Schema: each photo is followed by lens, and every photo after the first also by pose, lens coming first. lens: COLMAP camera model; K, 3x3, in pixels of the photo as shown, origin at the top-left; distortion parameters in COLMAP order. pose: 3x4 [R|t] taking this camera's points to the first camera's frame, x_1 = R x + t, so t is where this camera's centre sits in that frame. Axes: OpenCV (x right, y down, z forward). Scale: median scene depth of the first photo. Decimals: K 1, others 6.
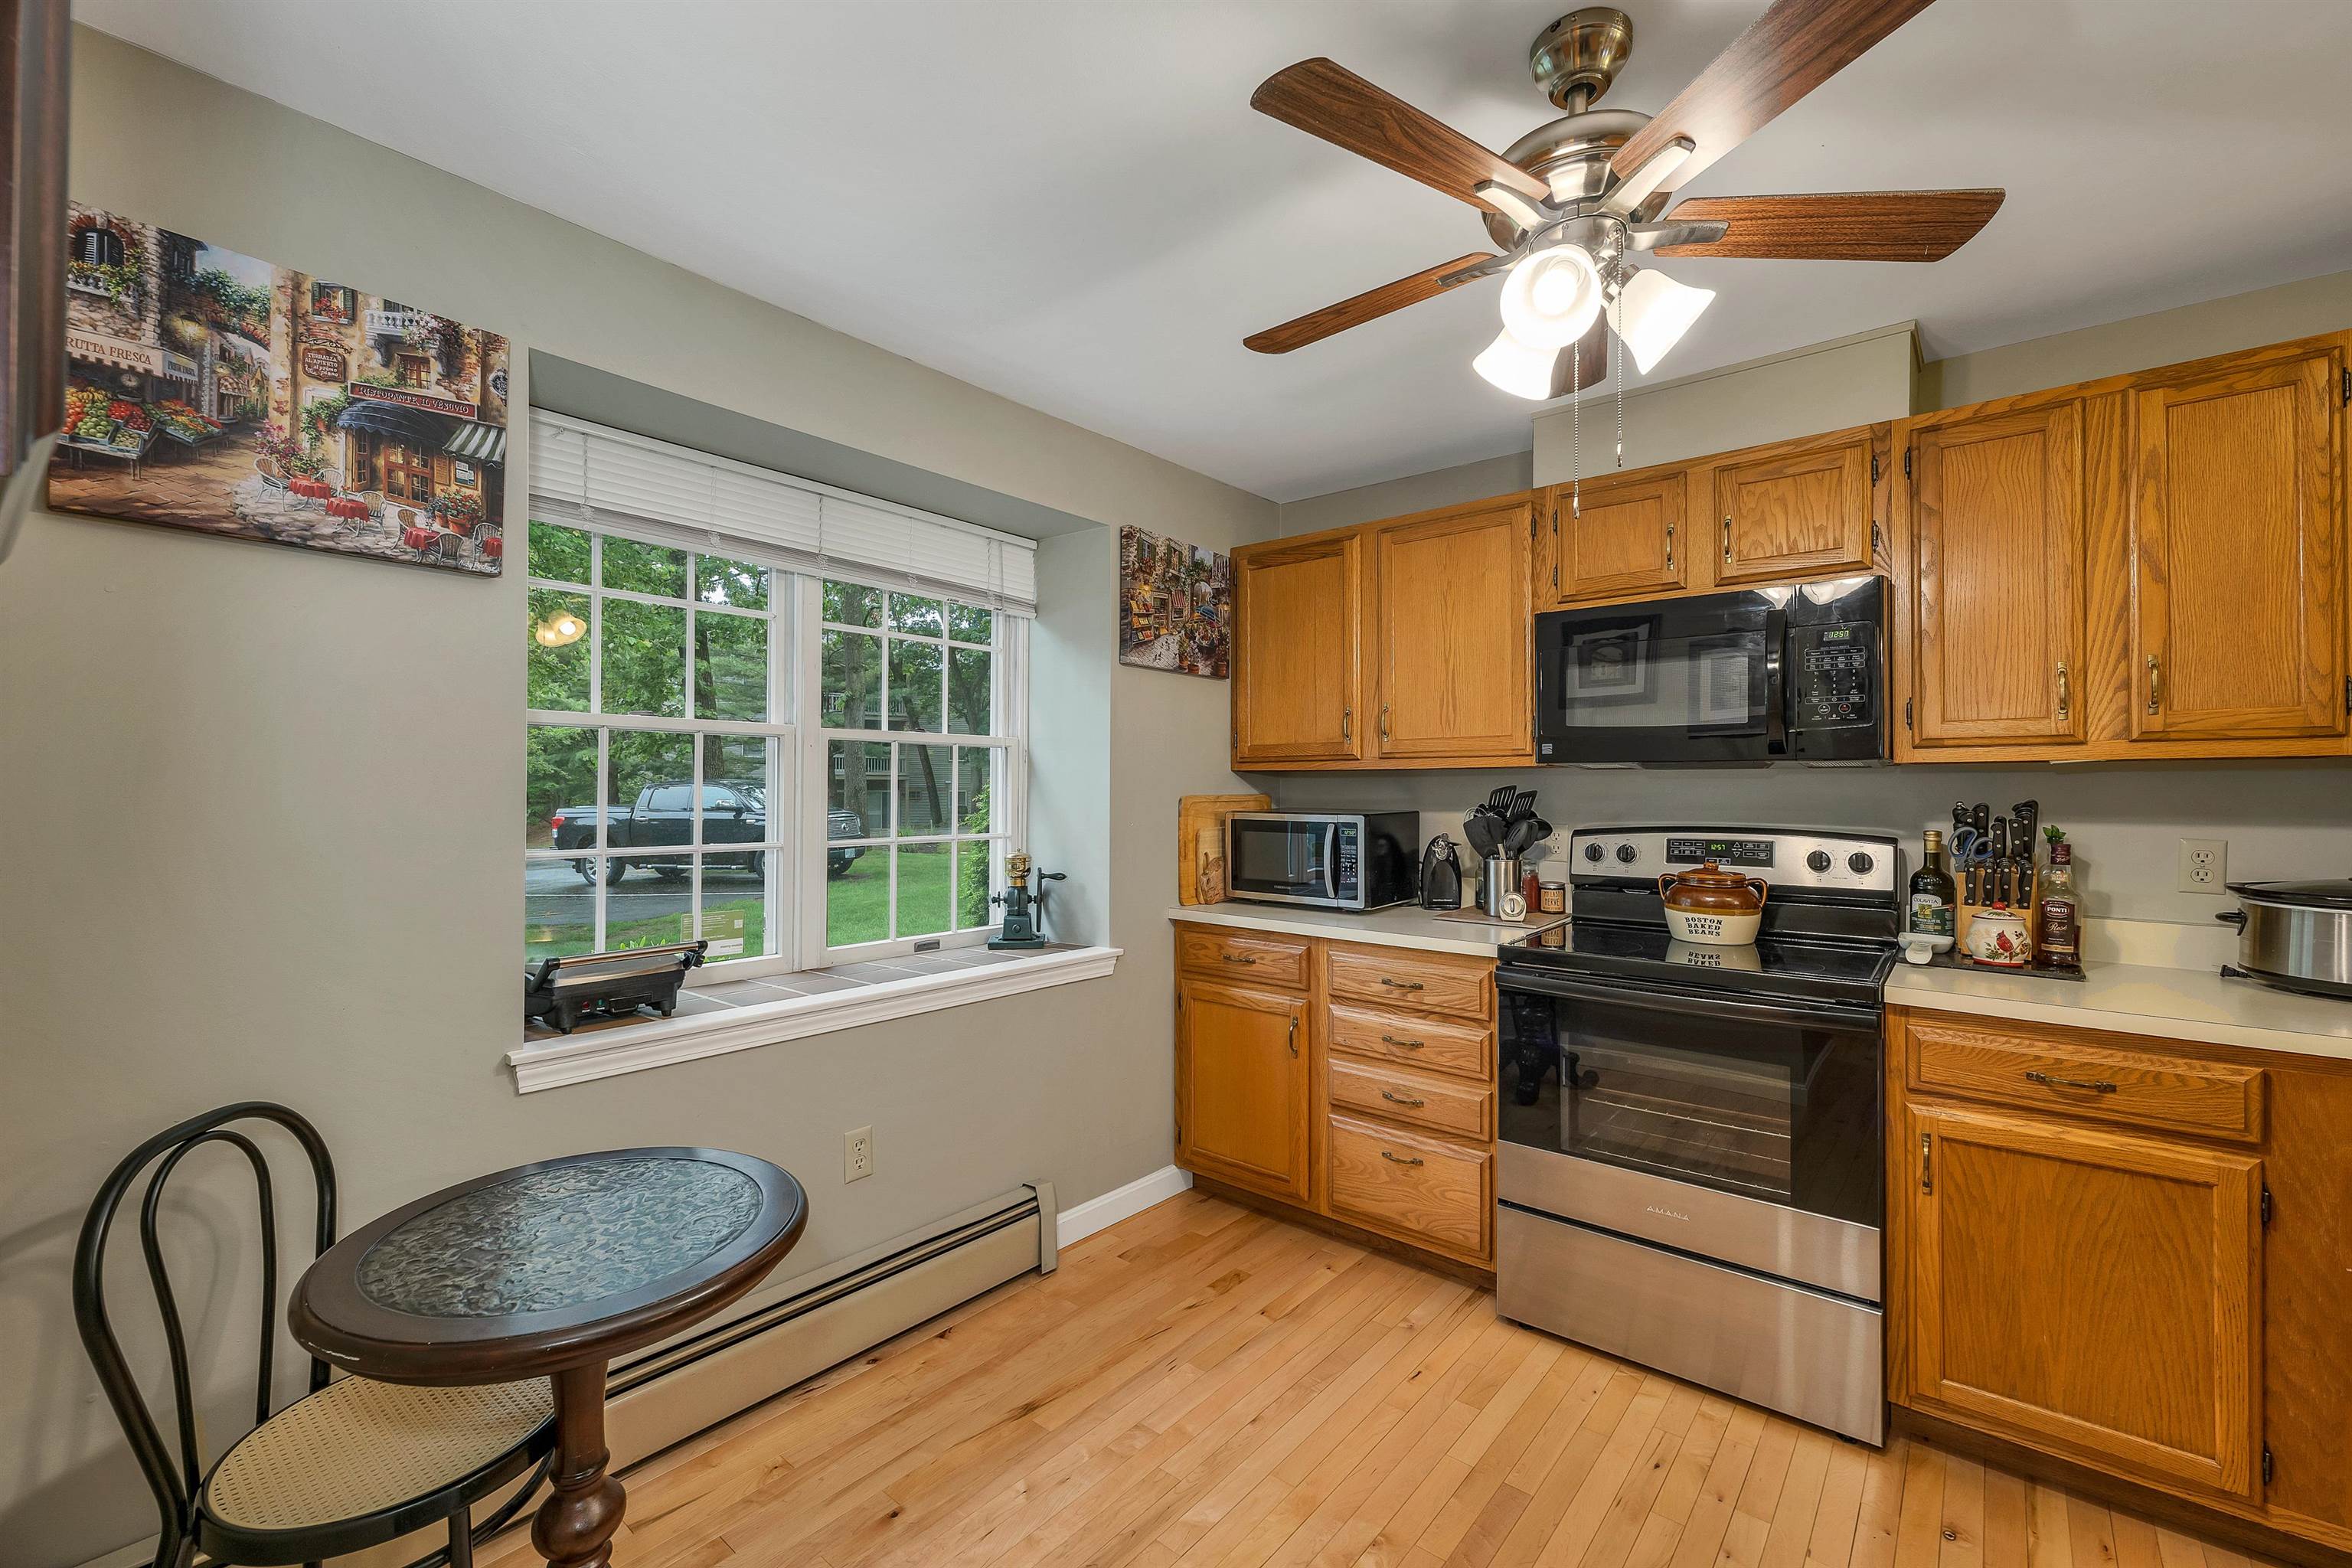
lens RADIAL K [[968.5, 0, 1178.9], [0, 968.5, 768.8], [0, 0, 1]] dist [0.000455, 0.000013]
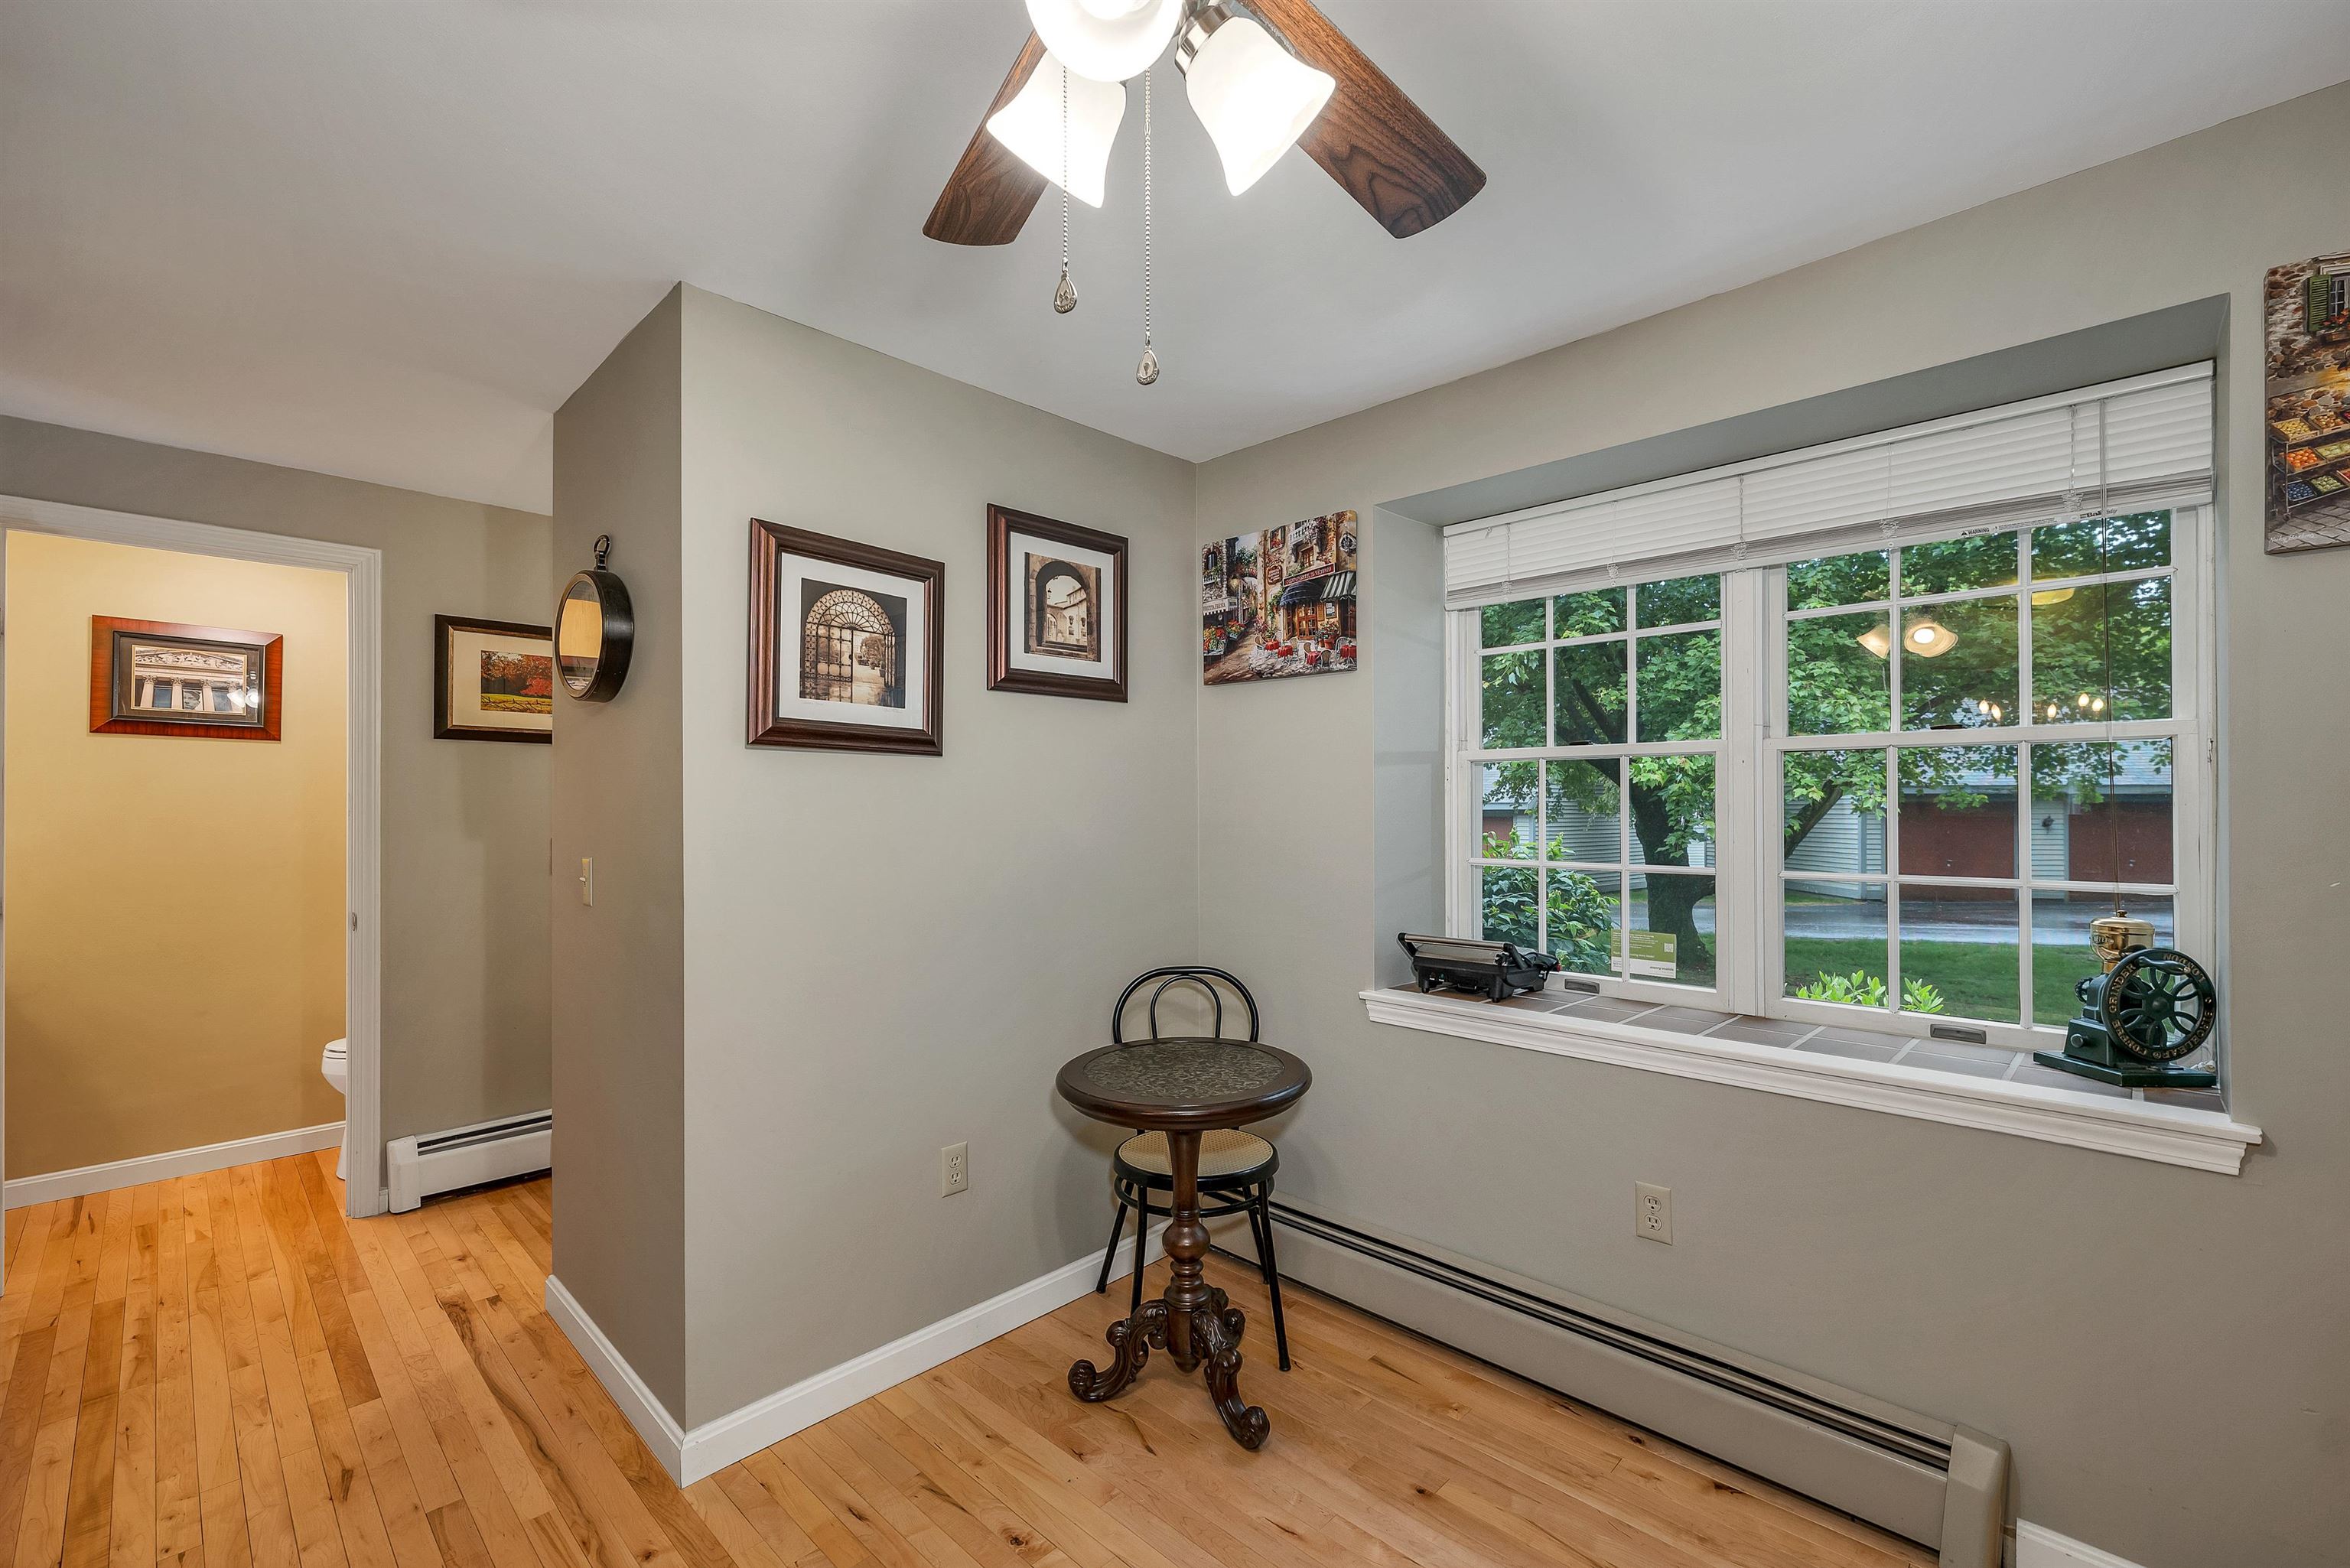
lens RADIAL K [[967.7, 0, 1175.0], [0, 967.7, 784.0], [0, 0, 1]] dist [-0.001251, -0.000089]
pose [[-0.063910, -0.026208, -0.997611, 0.869256], [0.023821, 0.999330, -0.027779, 0.014755], [0.997671, -0.025539, -0.063243, 0.880424]]
